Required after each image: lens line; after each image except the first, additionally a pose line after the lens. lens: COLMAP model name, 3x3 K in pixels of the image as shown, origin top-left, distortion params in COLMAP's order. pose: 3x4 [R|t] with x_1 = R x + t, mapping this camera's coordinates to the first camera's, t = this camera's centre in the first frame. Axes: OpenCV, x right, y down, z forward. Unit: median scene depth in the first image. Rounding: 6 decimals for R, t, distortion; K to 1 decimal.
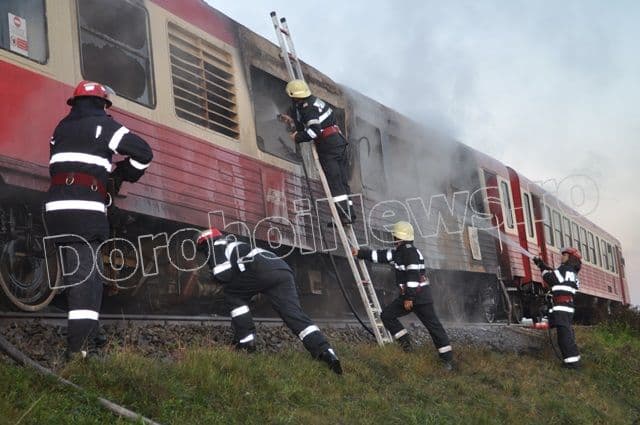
lens RADIAL K [[1094.3, 0, 318.2], [0, 1094.3, 207.2], [0, 0, 1]] dist [0.025721, 0.000000]
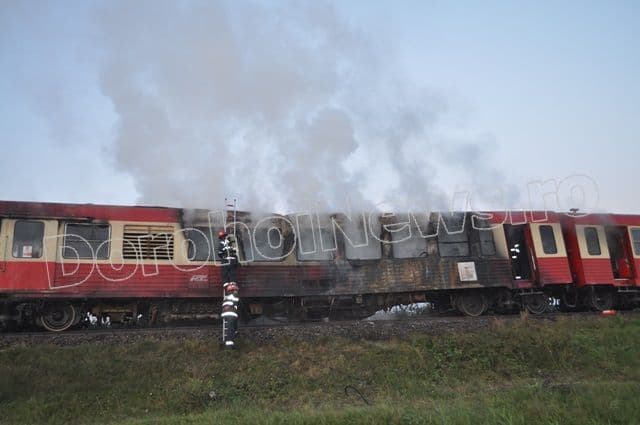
lens RADIAL K [[608.8, 0, 315.1], [0, 608.8, 214.6], [0, 0, 1]] dist [-0.008977, 0.000000]
pose [[0.649260, -0.154676, -0.744672, 1.297061], [0.120212, 0.987665, -0.100339, 0.020550], [0.751006, -0.024372, 0.659845, 0.313117]]
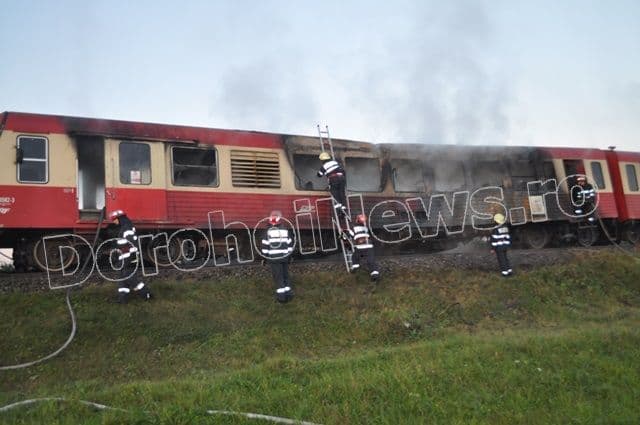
lens RADIAL K [[650.5, 0, 320.7], [0, 650.5, 207.7], [0, 0, 1]] dist [0.005909, 0.000000]
pose [[0.793936, -0.087029, -0.601740, 0.895528], [0.115238, 0.993302, 0.008385, -0.022015], [0.596980, -0.076001, 0.798648, -0.102813]]
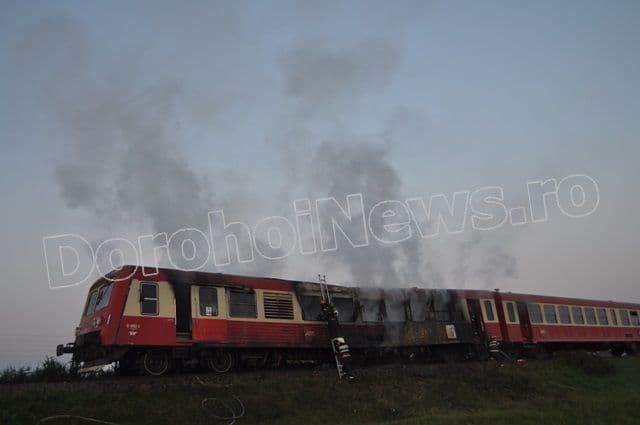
lens RADIAL K [[650.5, 0, 324.8], [0, 650.5, 212.5], [0, 0, 1]] dist [0.005909, 0.000000]
pose [[0.895497, -0.135811, -0.423839, 1.002338], [0.087962, 0.987527, -0.130587, -0.123529], [0.436288, 0.079658, 0.896274, -0.916725]]
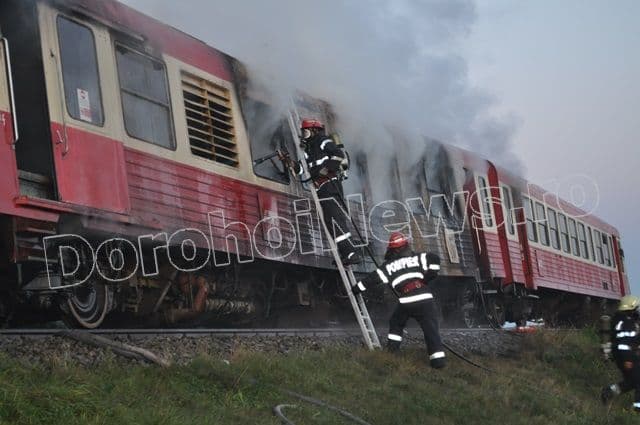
lens RADIAL K [[1452.5, 0, 324.0], [0, 1452.5, 209.4], [0, 0, 1]] dist [0.018963, 0.000000]
pose [[0.998041, -0.026480, 0.056687, -0.073744], [0.025448, 0.999498, 0.018846, -0.047223], [-0.057158, -0.017367, 0.998214, -0.484884]]
